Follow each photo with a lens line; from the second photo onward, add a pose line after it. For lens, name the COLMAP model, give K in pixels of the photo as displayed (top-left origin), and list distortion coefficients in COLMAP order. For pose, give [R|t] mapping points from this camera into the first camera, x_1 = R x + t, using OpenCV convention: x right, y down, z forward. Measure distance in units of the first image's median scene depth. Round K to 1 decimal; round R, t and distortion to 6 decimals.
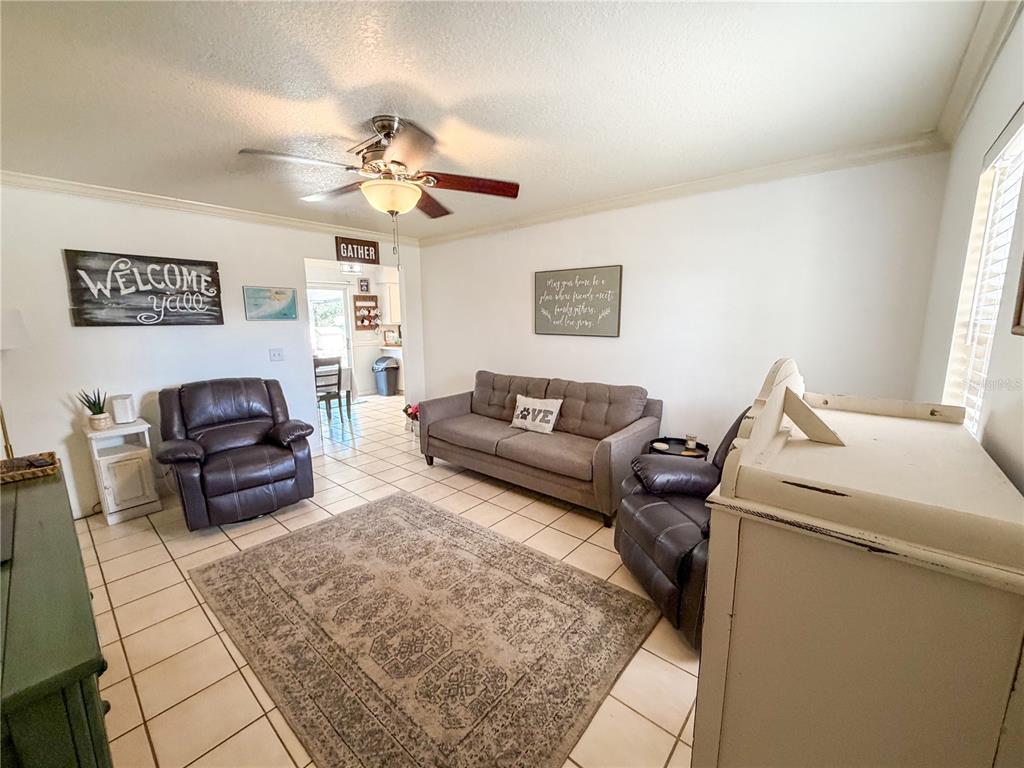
lens RADIAL K [[408.2, 0, 510.3], [0, 408.2, 385.2], [0, 0, 1]] dist [-0.003035, -0.000338]
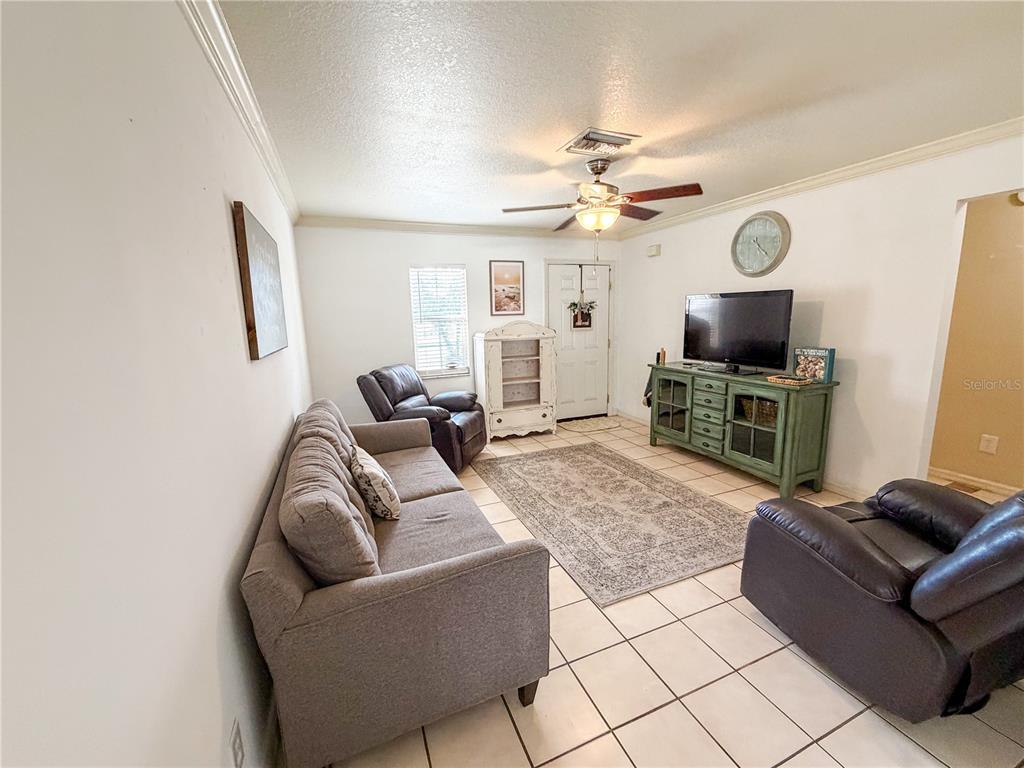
lens RADIAL K [[408.2, 0, 510.3], [0, 408.2, 385.2], [0, 0, 1]] dist [-0.003035, -0.000338]
pose [[-0.888734, -0.052262, 0.455435, -0.549841], [0.103548, 0.944919, 0.310494, -0.318627], [-0.446576, 0.323105, -0.834370, 1.984501]]
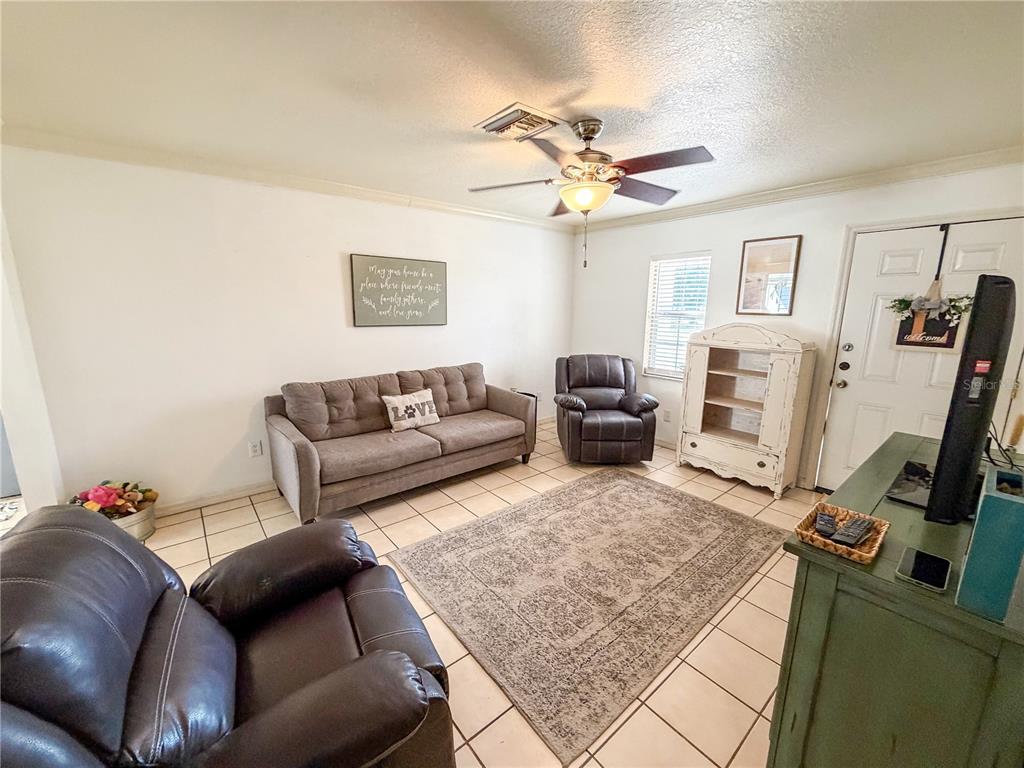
lens RADIAL K [[408.2, 0, 510.3], [0, 408.2, 385.2], [0, 0, 1]] dist [-0.003035, -0.000338]
pose [[0.175179, -0.186333, 0.966743, -1.183647], [0.151875, 0.975288, 0.160460, -0.151569], [-0.972752, 0.118715, 0.199150, 0.853088]]
